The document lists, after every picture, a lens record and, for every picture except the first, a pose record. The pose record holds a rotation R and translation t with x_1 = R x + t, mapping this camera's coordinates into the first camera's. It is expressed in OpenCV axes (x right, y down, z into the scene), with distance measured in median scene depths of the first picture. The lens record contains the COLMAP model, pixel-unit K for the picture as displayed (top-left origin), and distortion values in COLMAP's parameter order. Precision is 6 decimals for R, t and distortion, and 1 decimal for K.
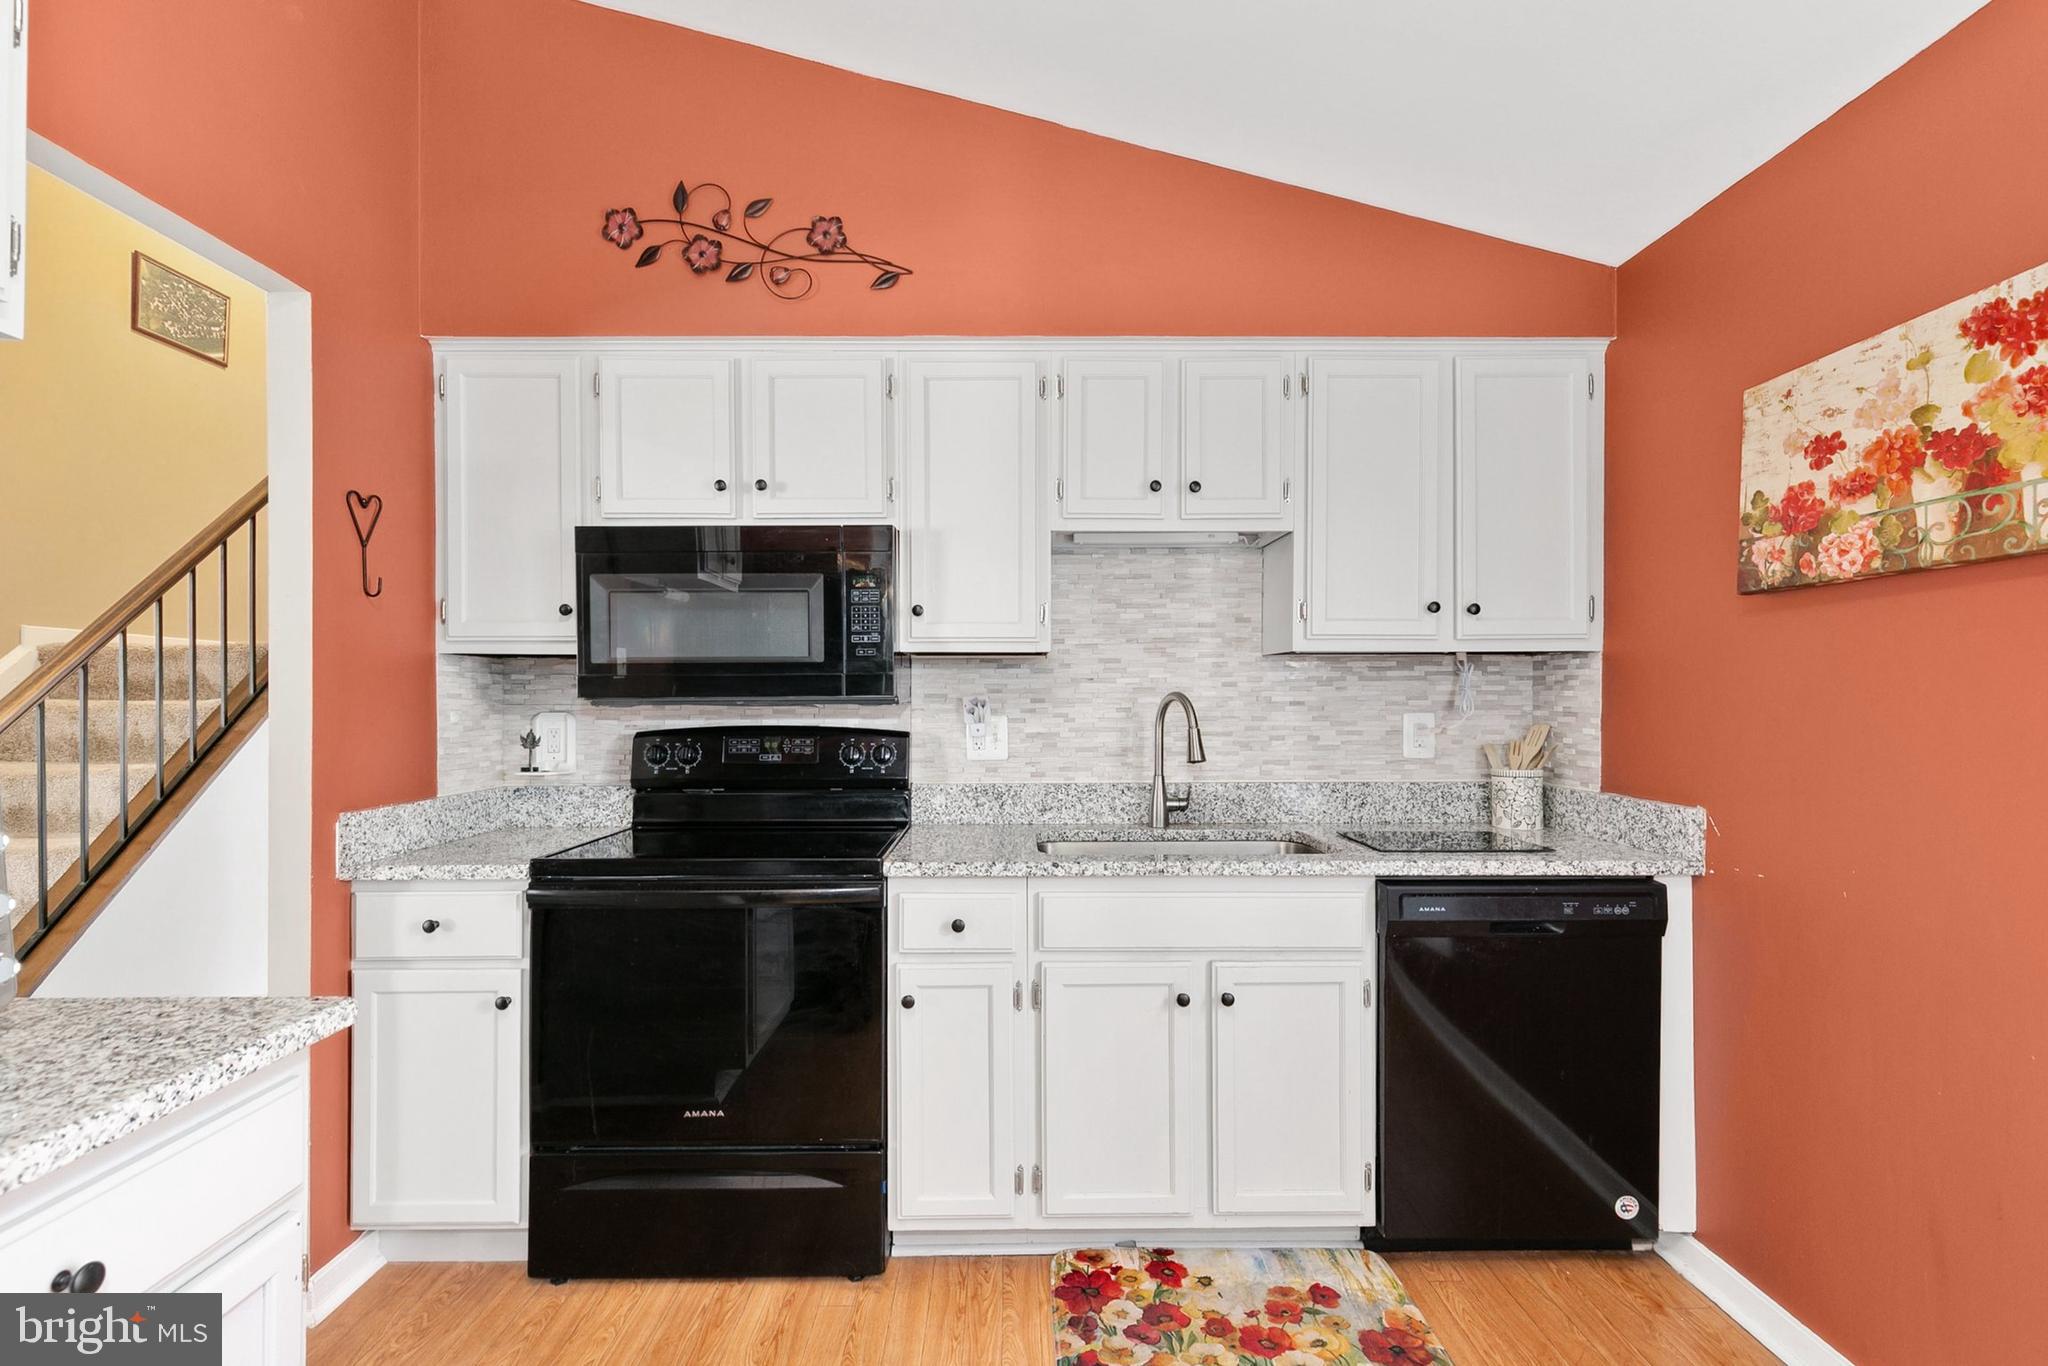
lens RADIAL K [[931.2, 0, 1018.3], [0, 931.2, 699.5], [0, 0, 1]] dist [0.011084, -0.002089]
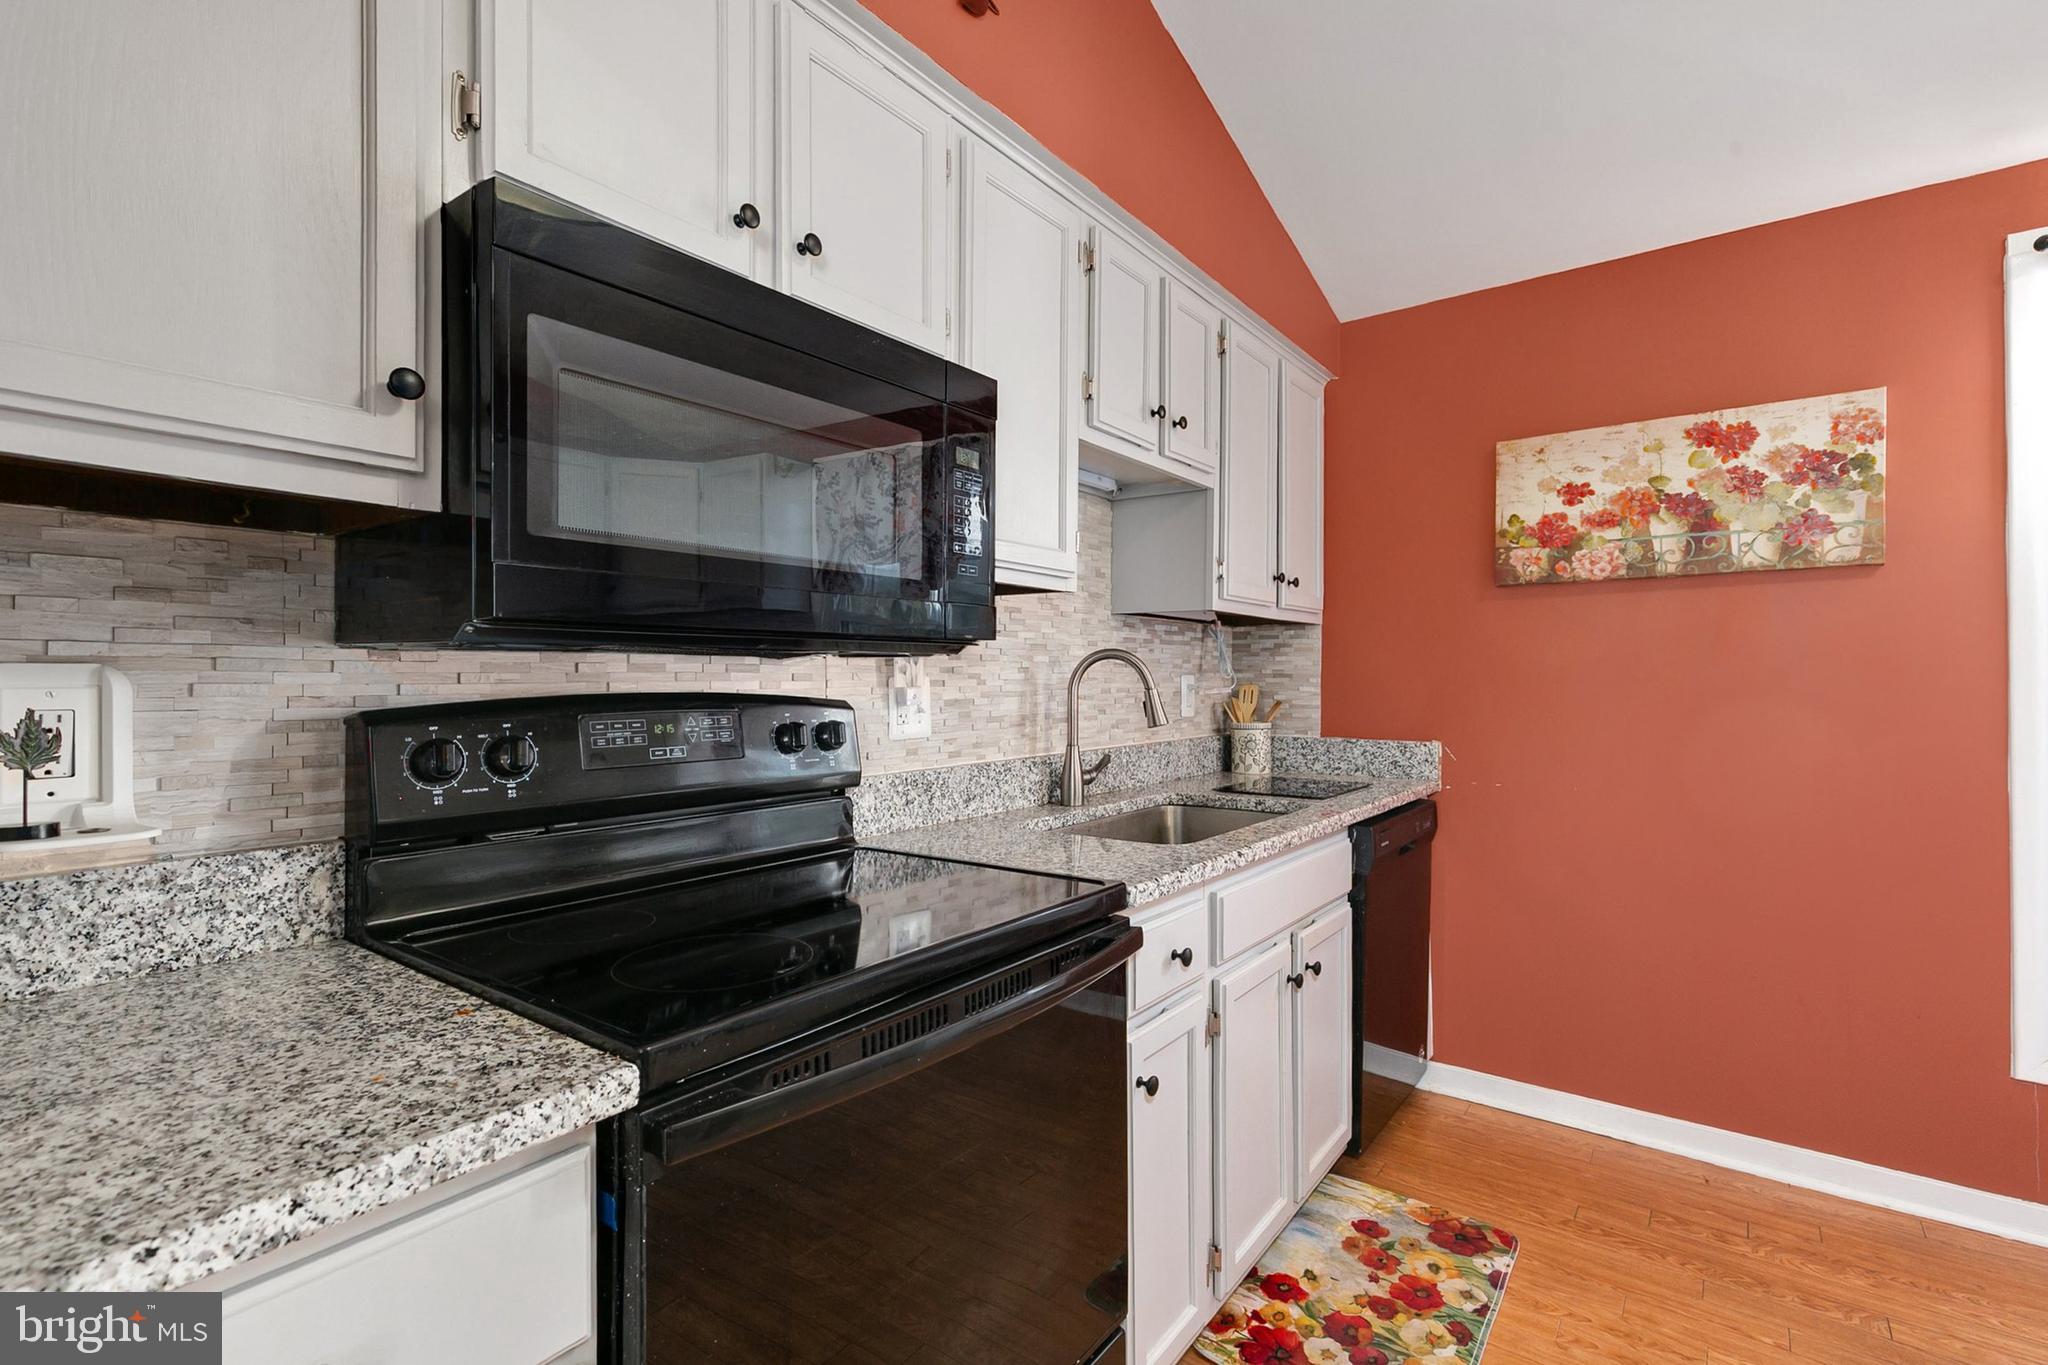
lens RADIAL K [[931.2, 0, 1010.1], [0, 931.2, 676.2], [0, 0, 1]] dist [0.011084, -0.002089]
pose [[0.614106, 0.003437, 0.789216, -0.835295], [0.000374, 0.999989, -0.004645, 0.031314], [-0.789224, 0.003148, 0.614098, 0.761222]]
